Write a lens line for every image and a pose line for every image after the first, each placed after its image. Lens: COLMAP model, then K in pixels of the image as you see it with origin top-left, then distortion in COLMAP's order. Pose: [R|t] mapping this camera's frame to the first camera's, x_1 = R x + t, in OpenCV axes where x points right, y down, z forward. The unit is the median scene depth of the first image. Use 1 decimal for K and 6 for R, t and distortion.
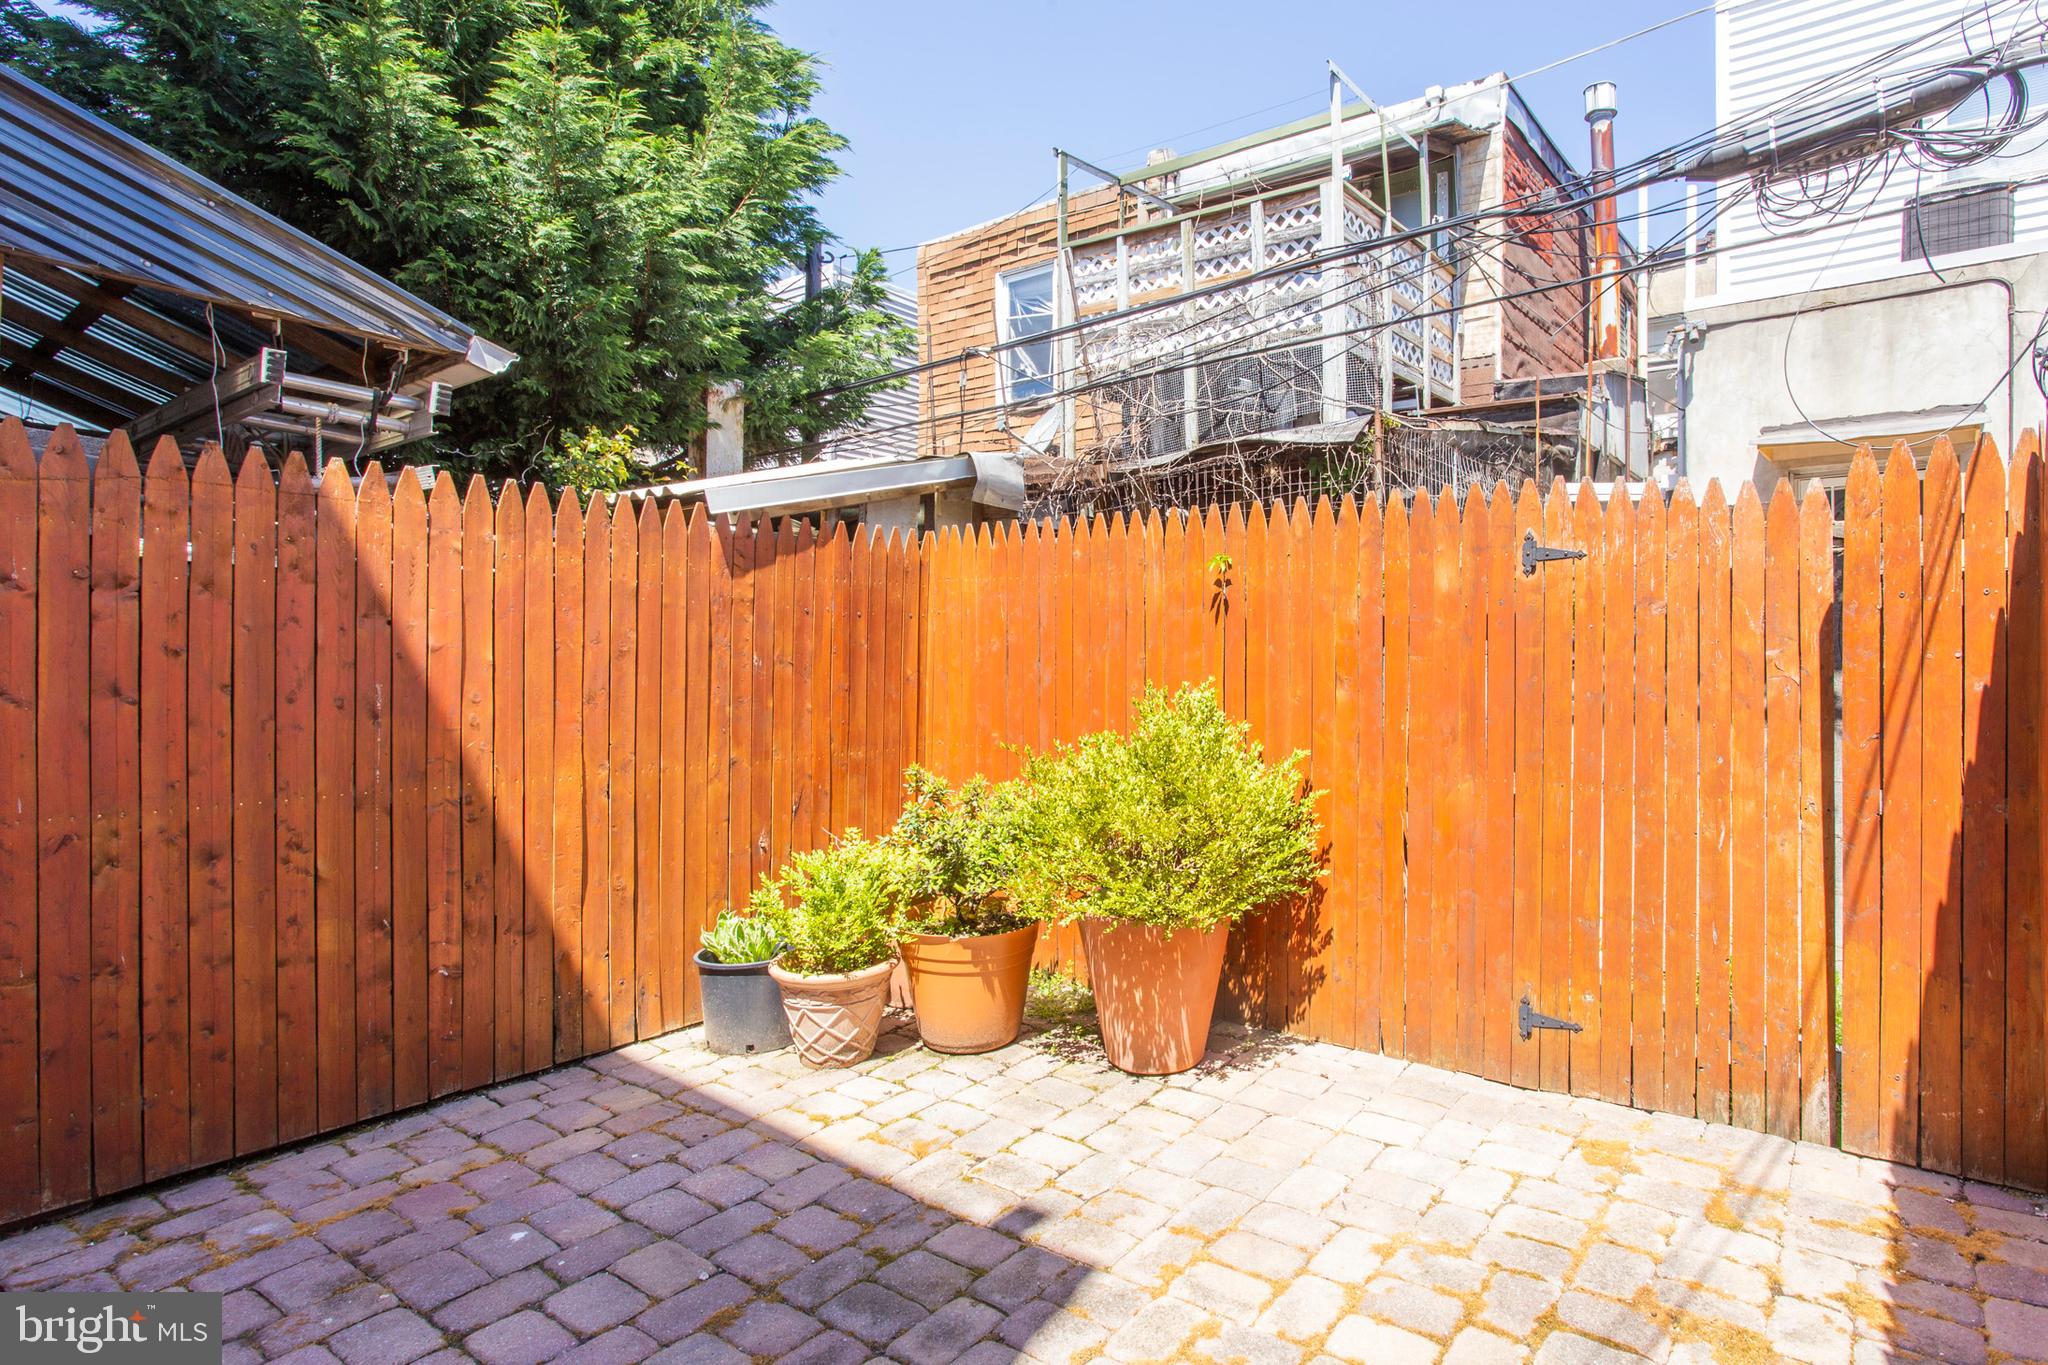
lens RADIAL K [[1034.5, 0, 1008.1], [0, 1034.5, 661.9], [0, 0, 1]] dist [-0.021425, 0.011447]
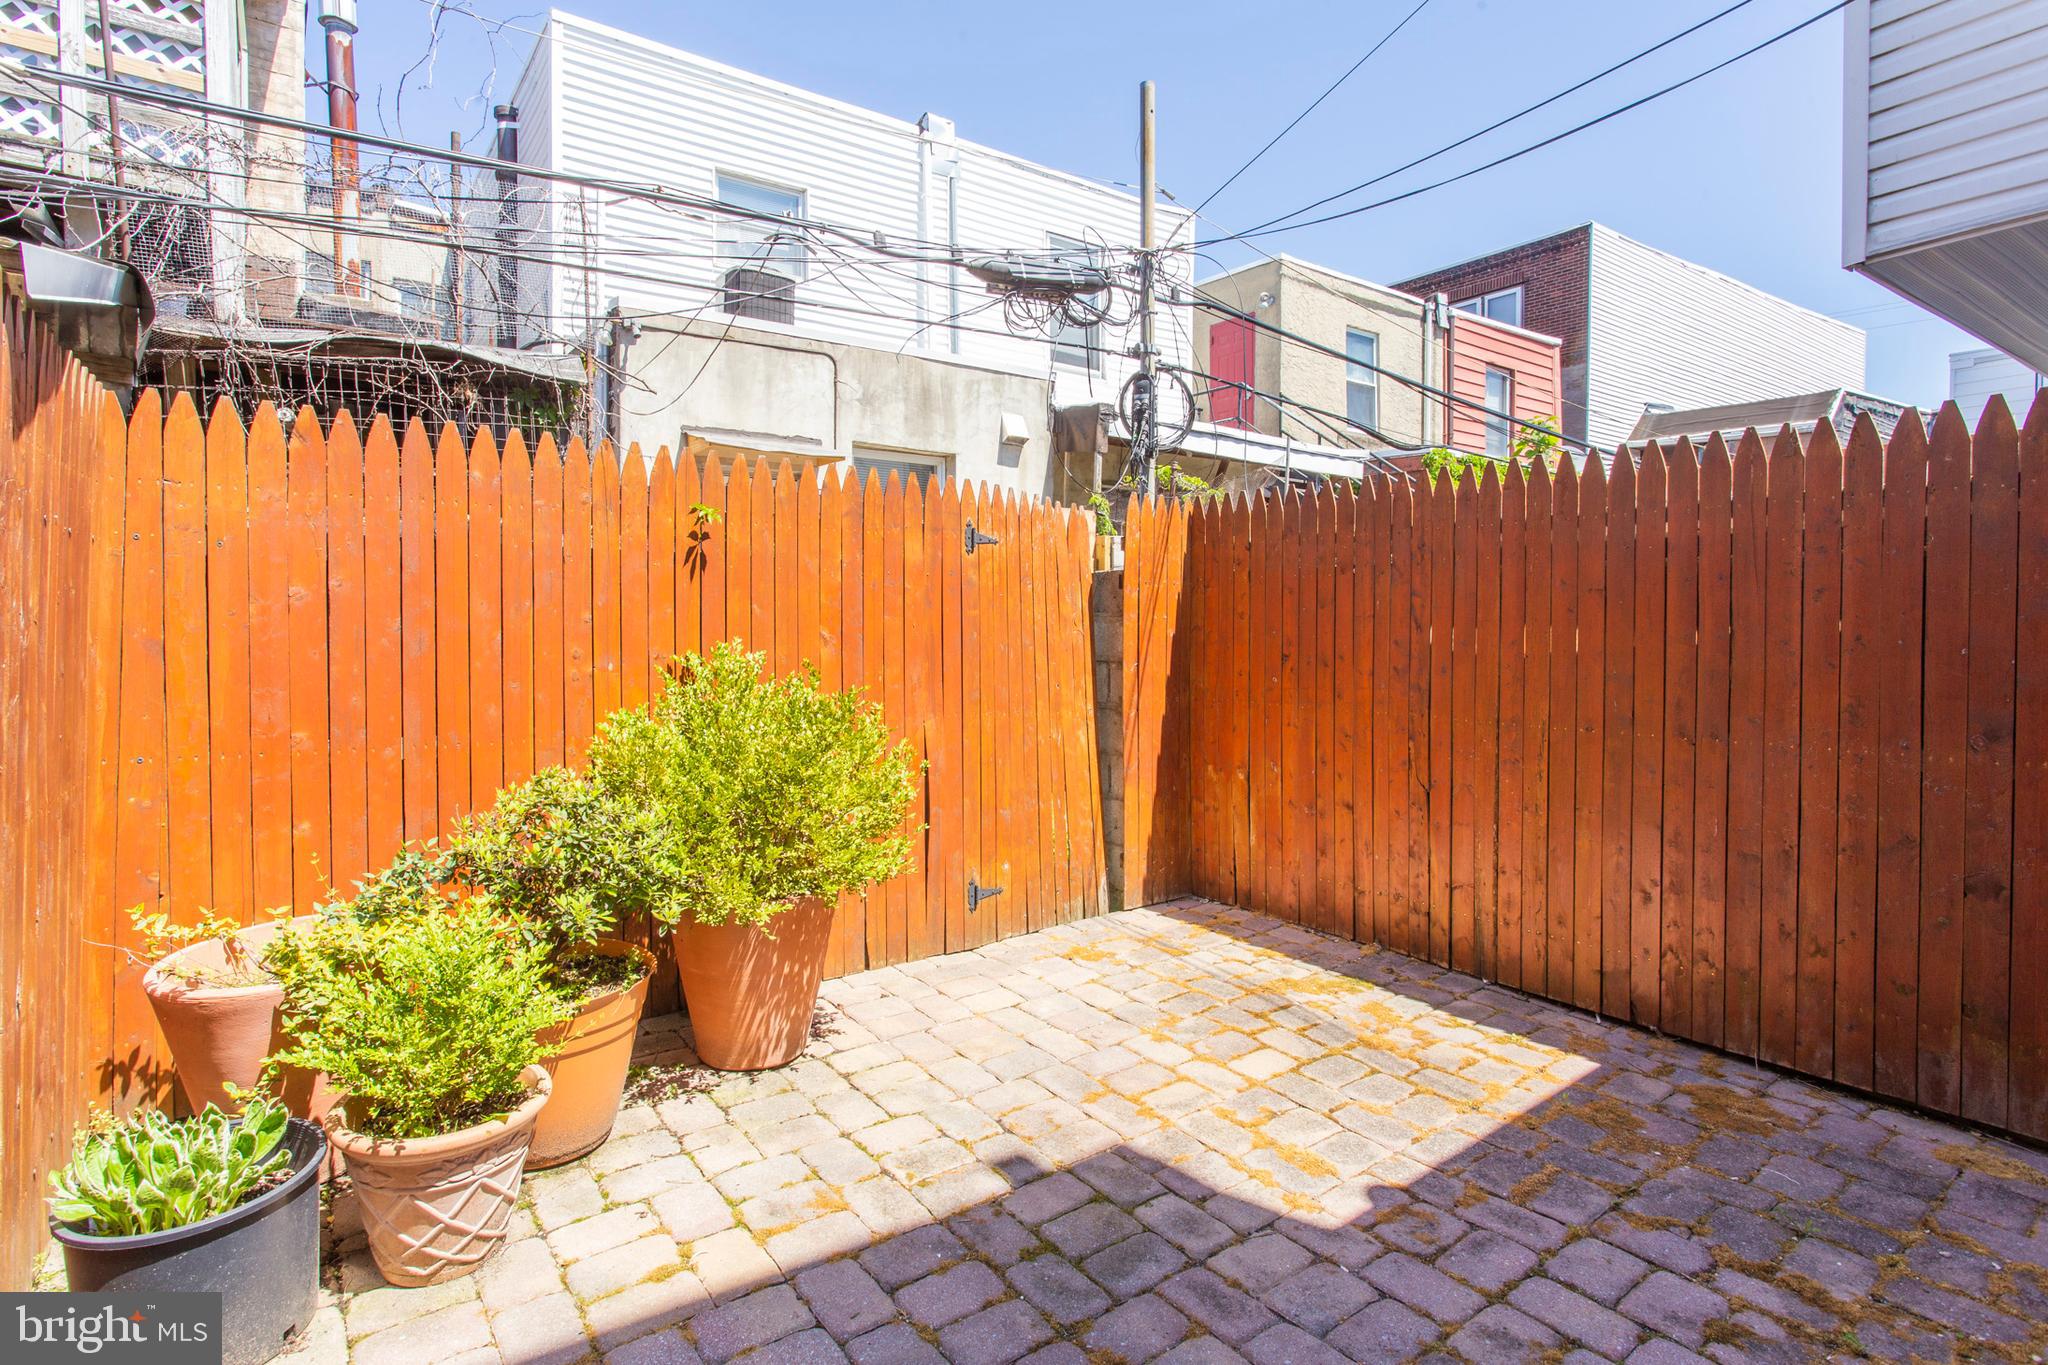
lens RADIAL K [[1099.0, 0, 1028.7], [0, 1099.0, 658.7], [0, 0, 1]] dist [-0.022649, 0.015392]
pose [[0.271584, -0.030891, 0.961919, -0.853450], [0.002250, 0.999502, 0.031463, 0.003746], [-0.962412, -0.006381, 0.271518, 0.590118]]
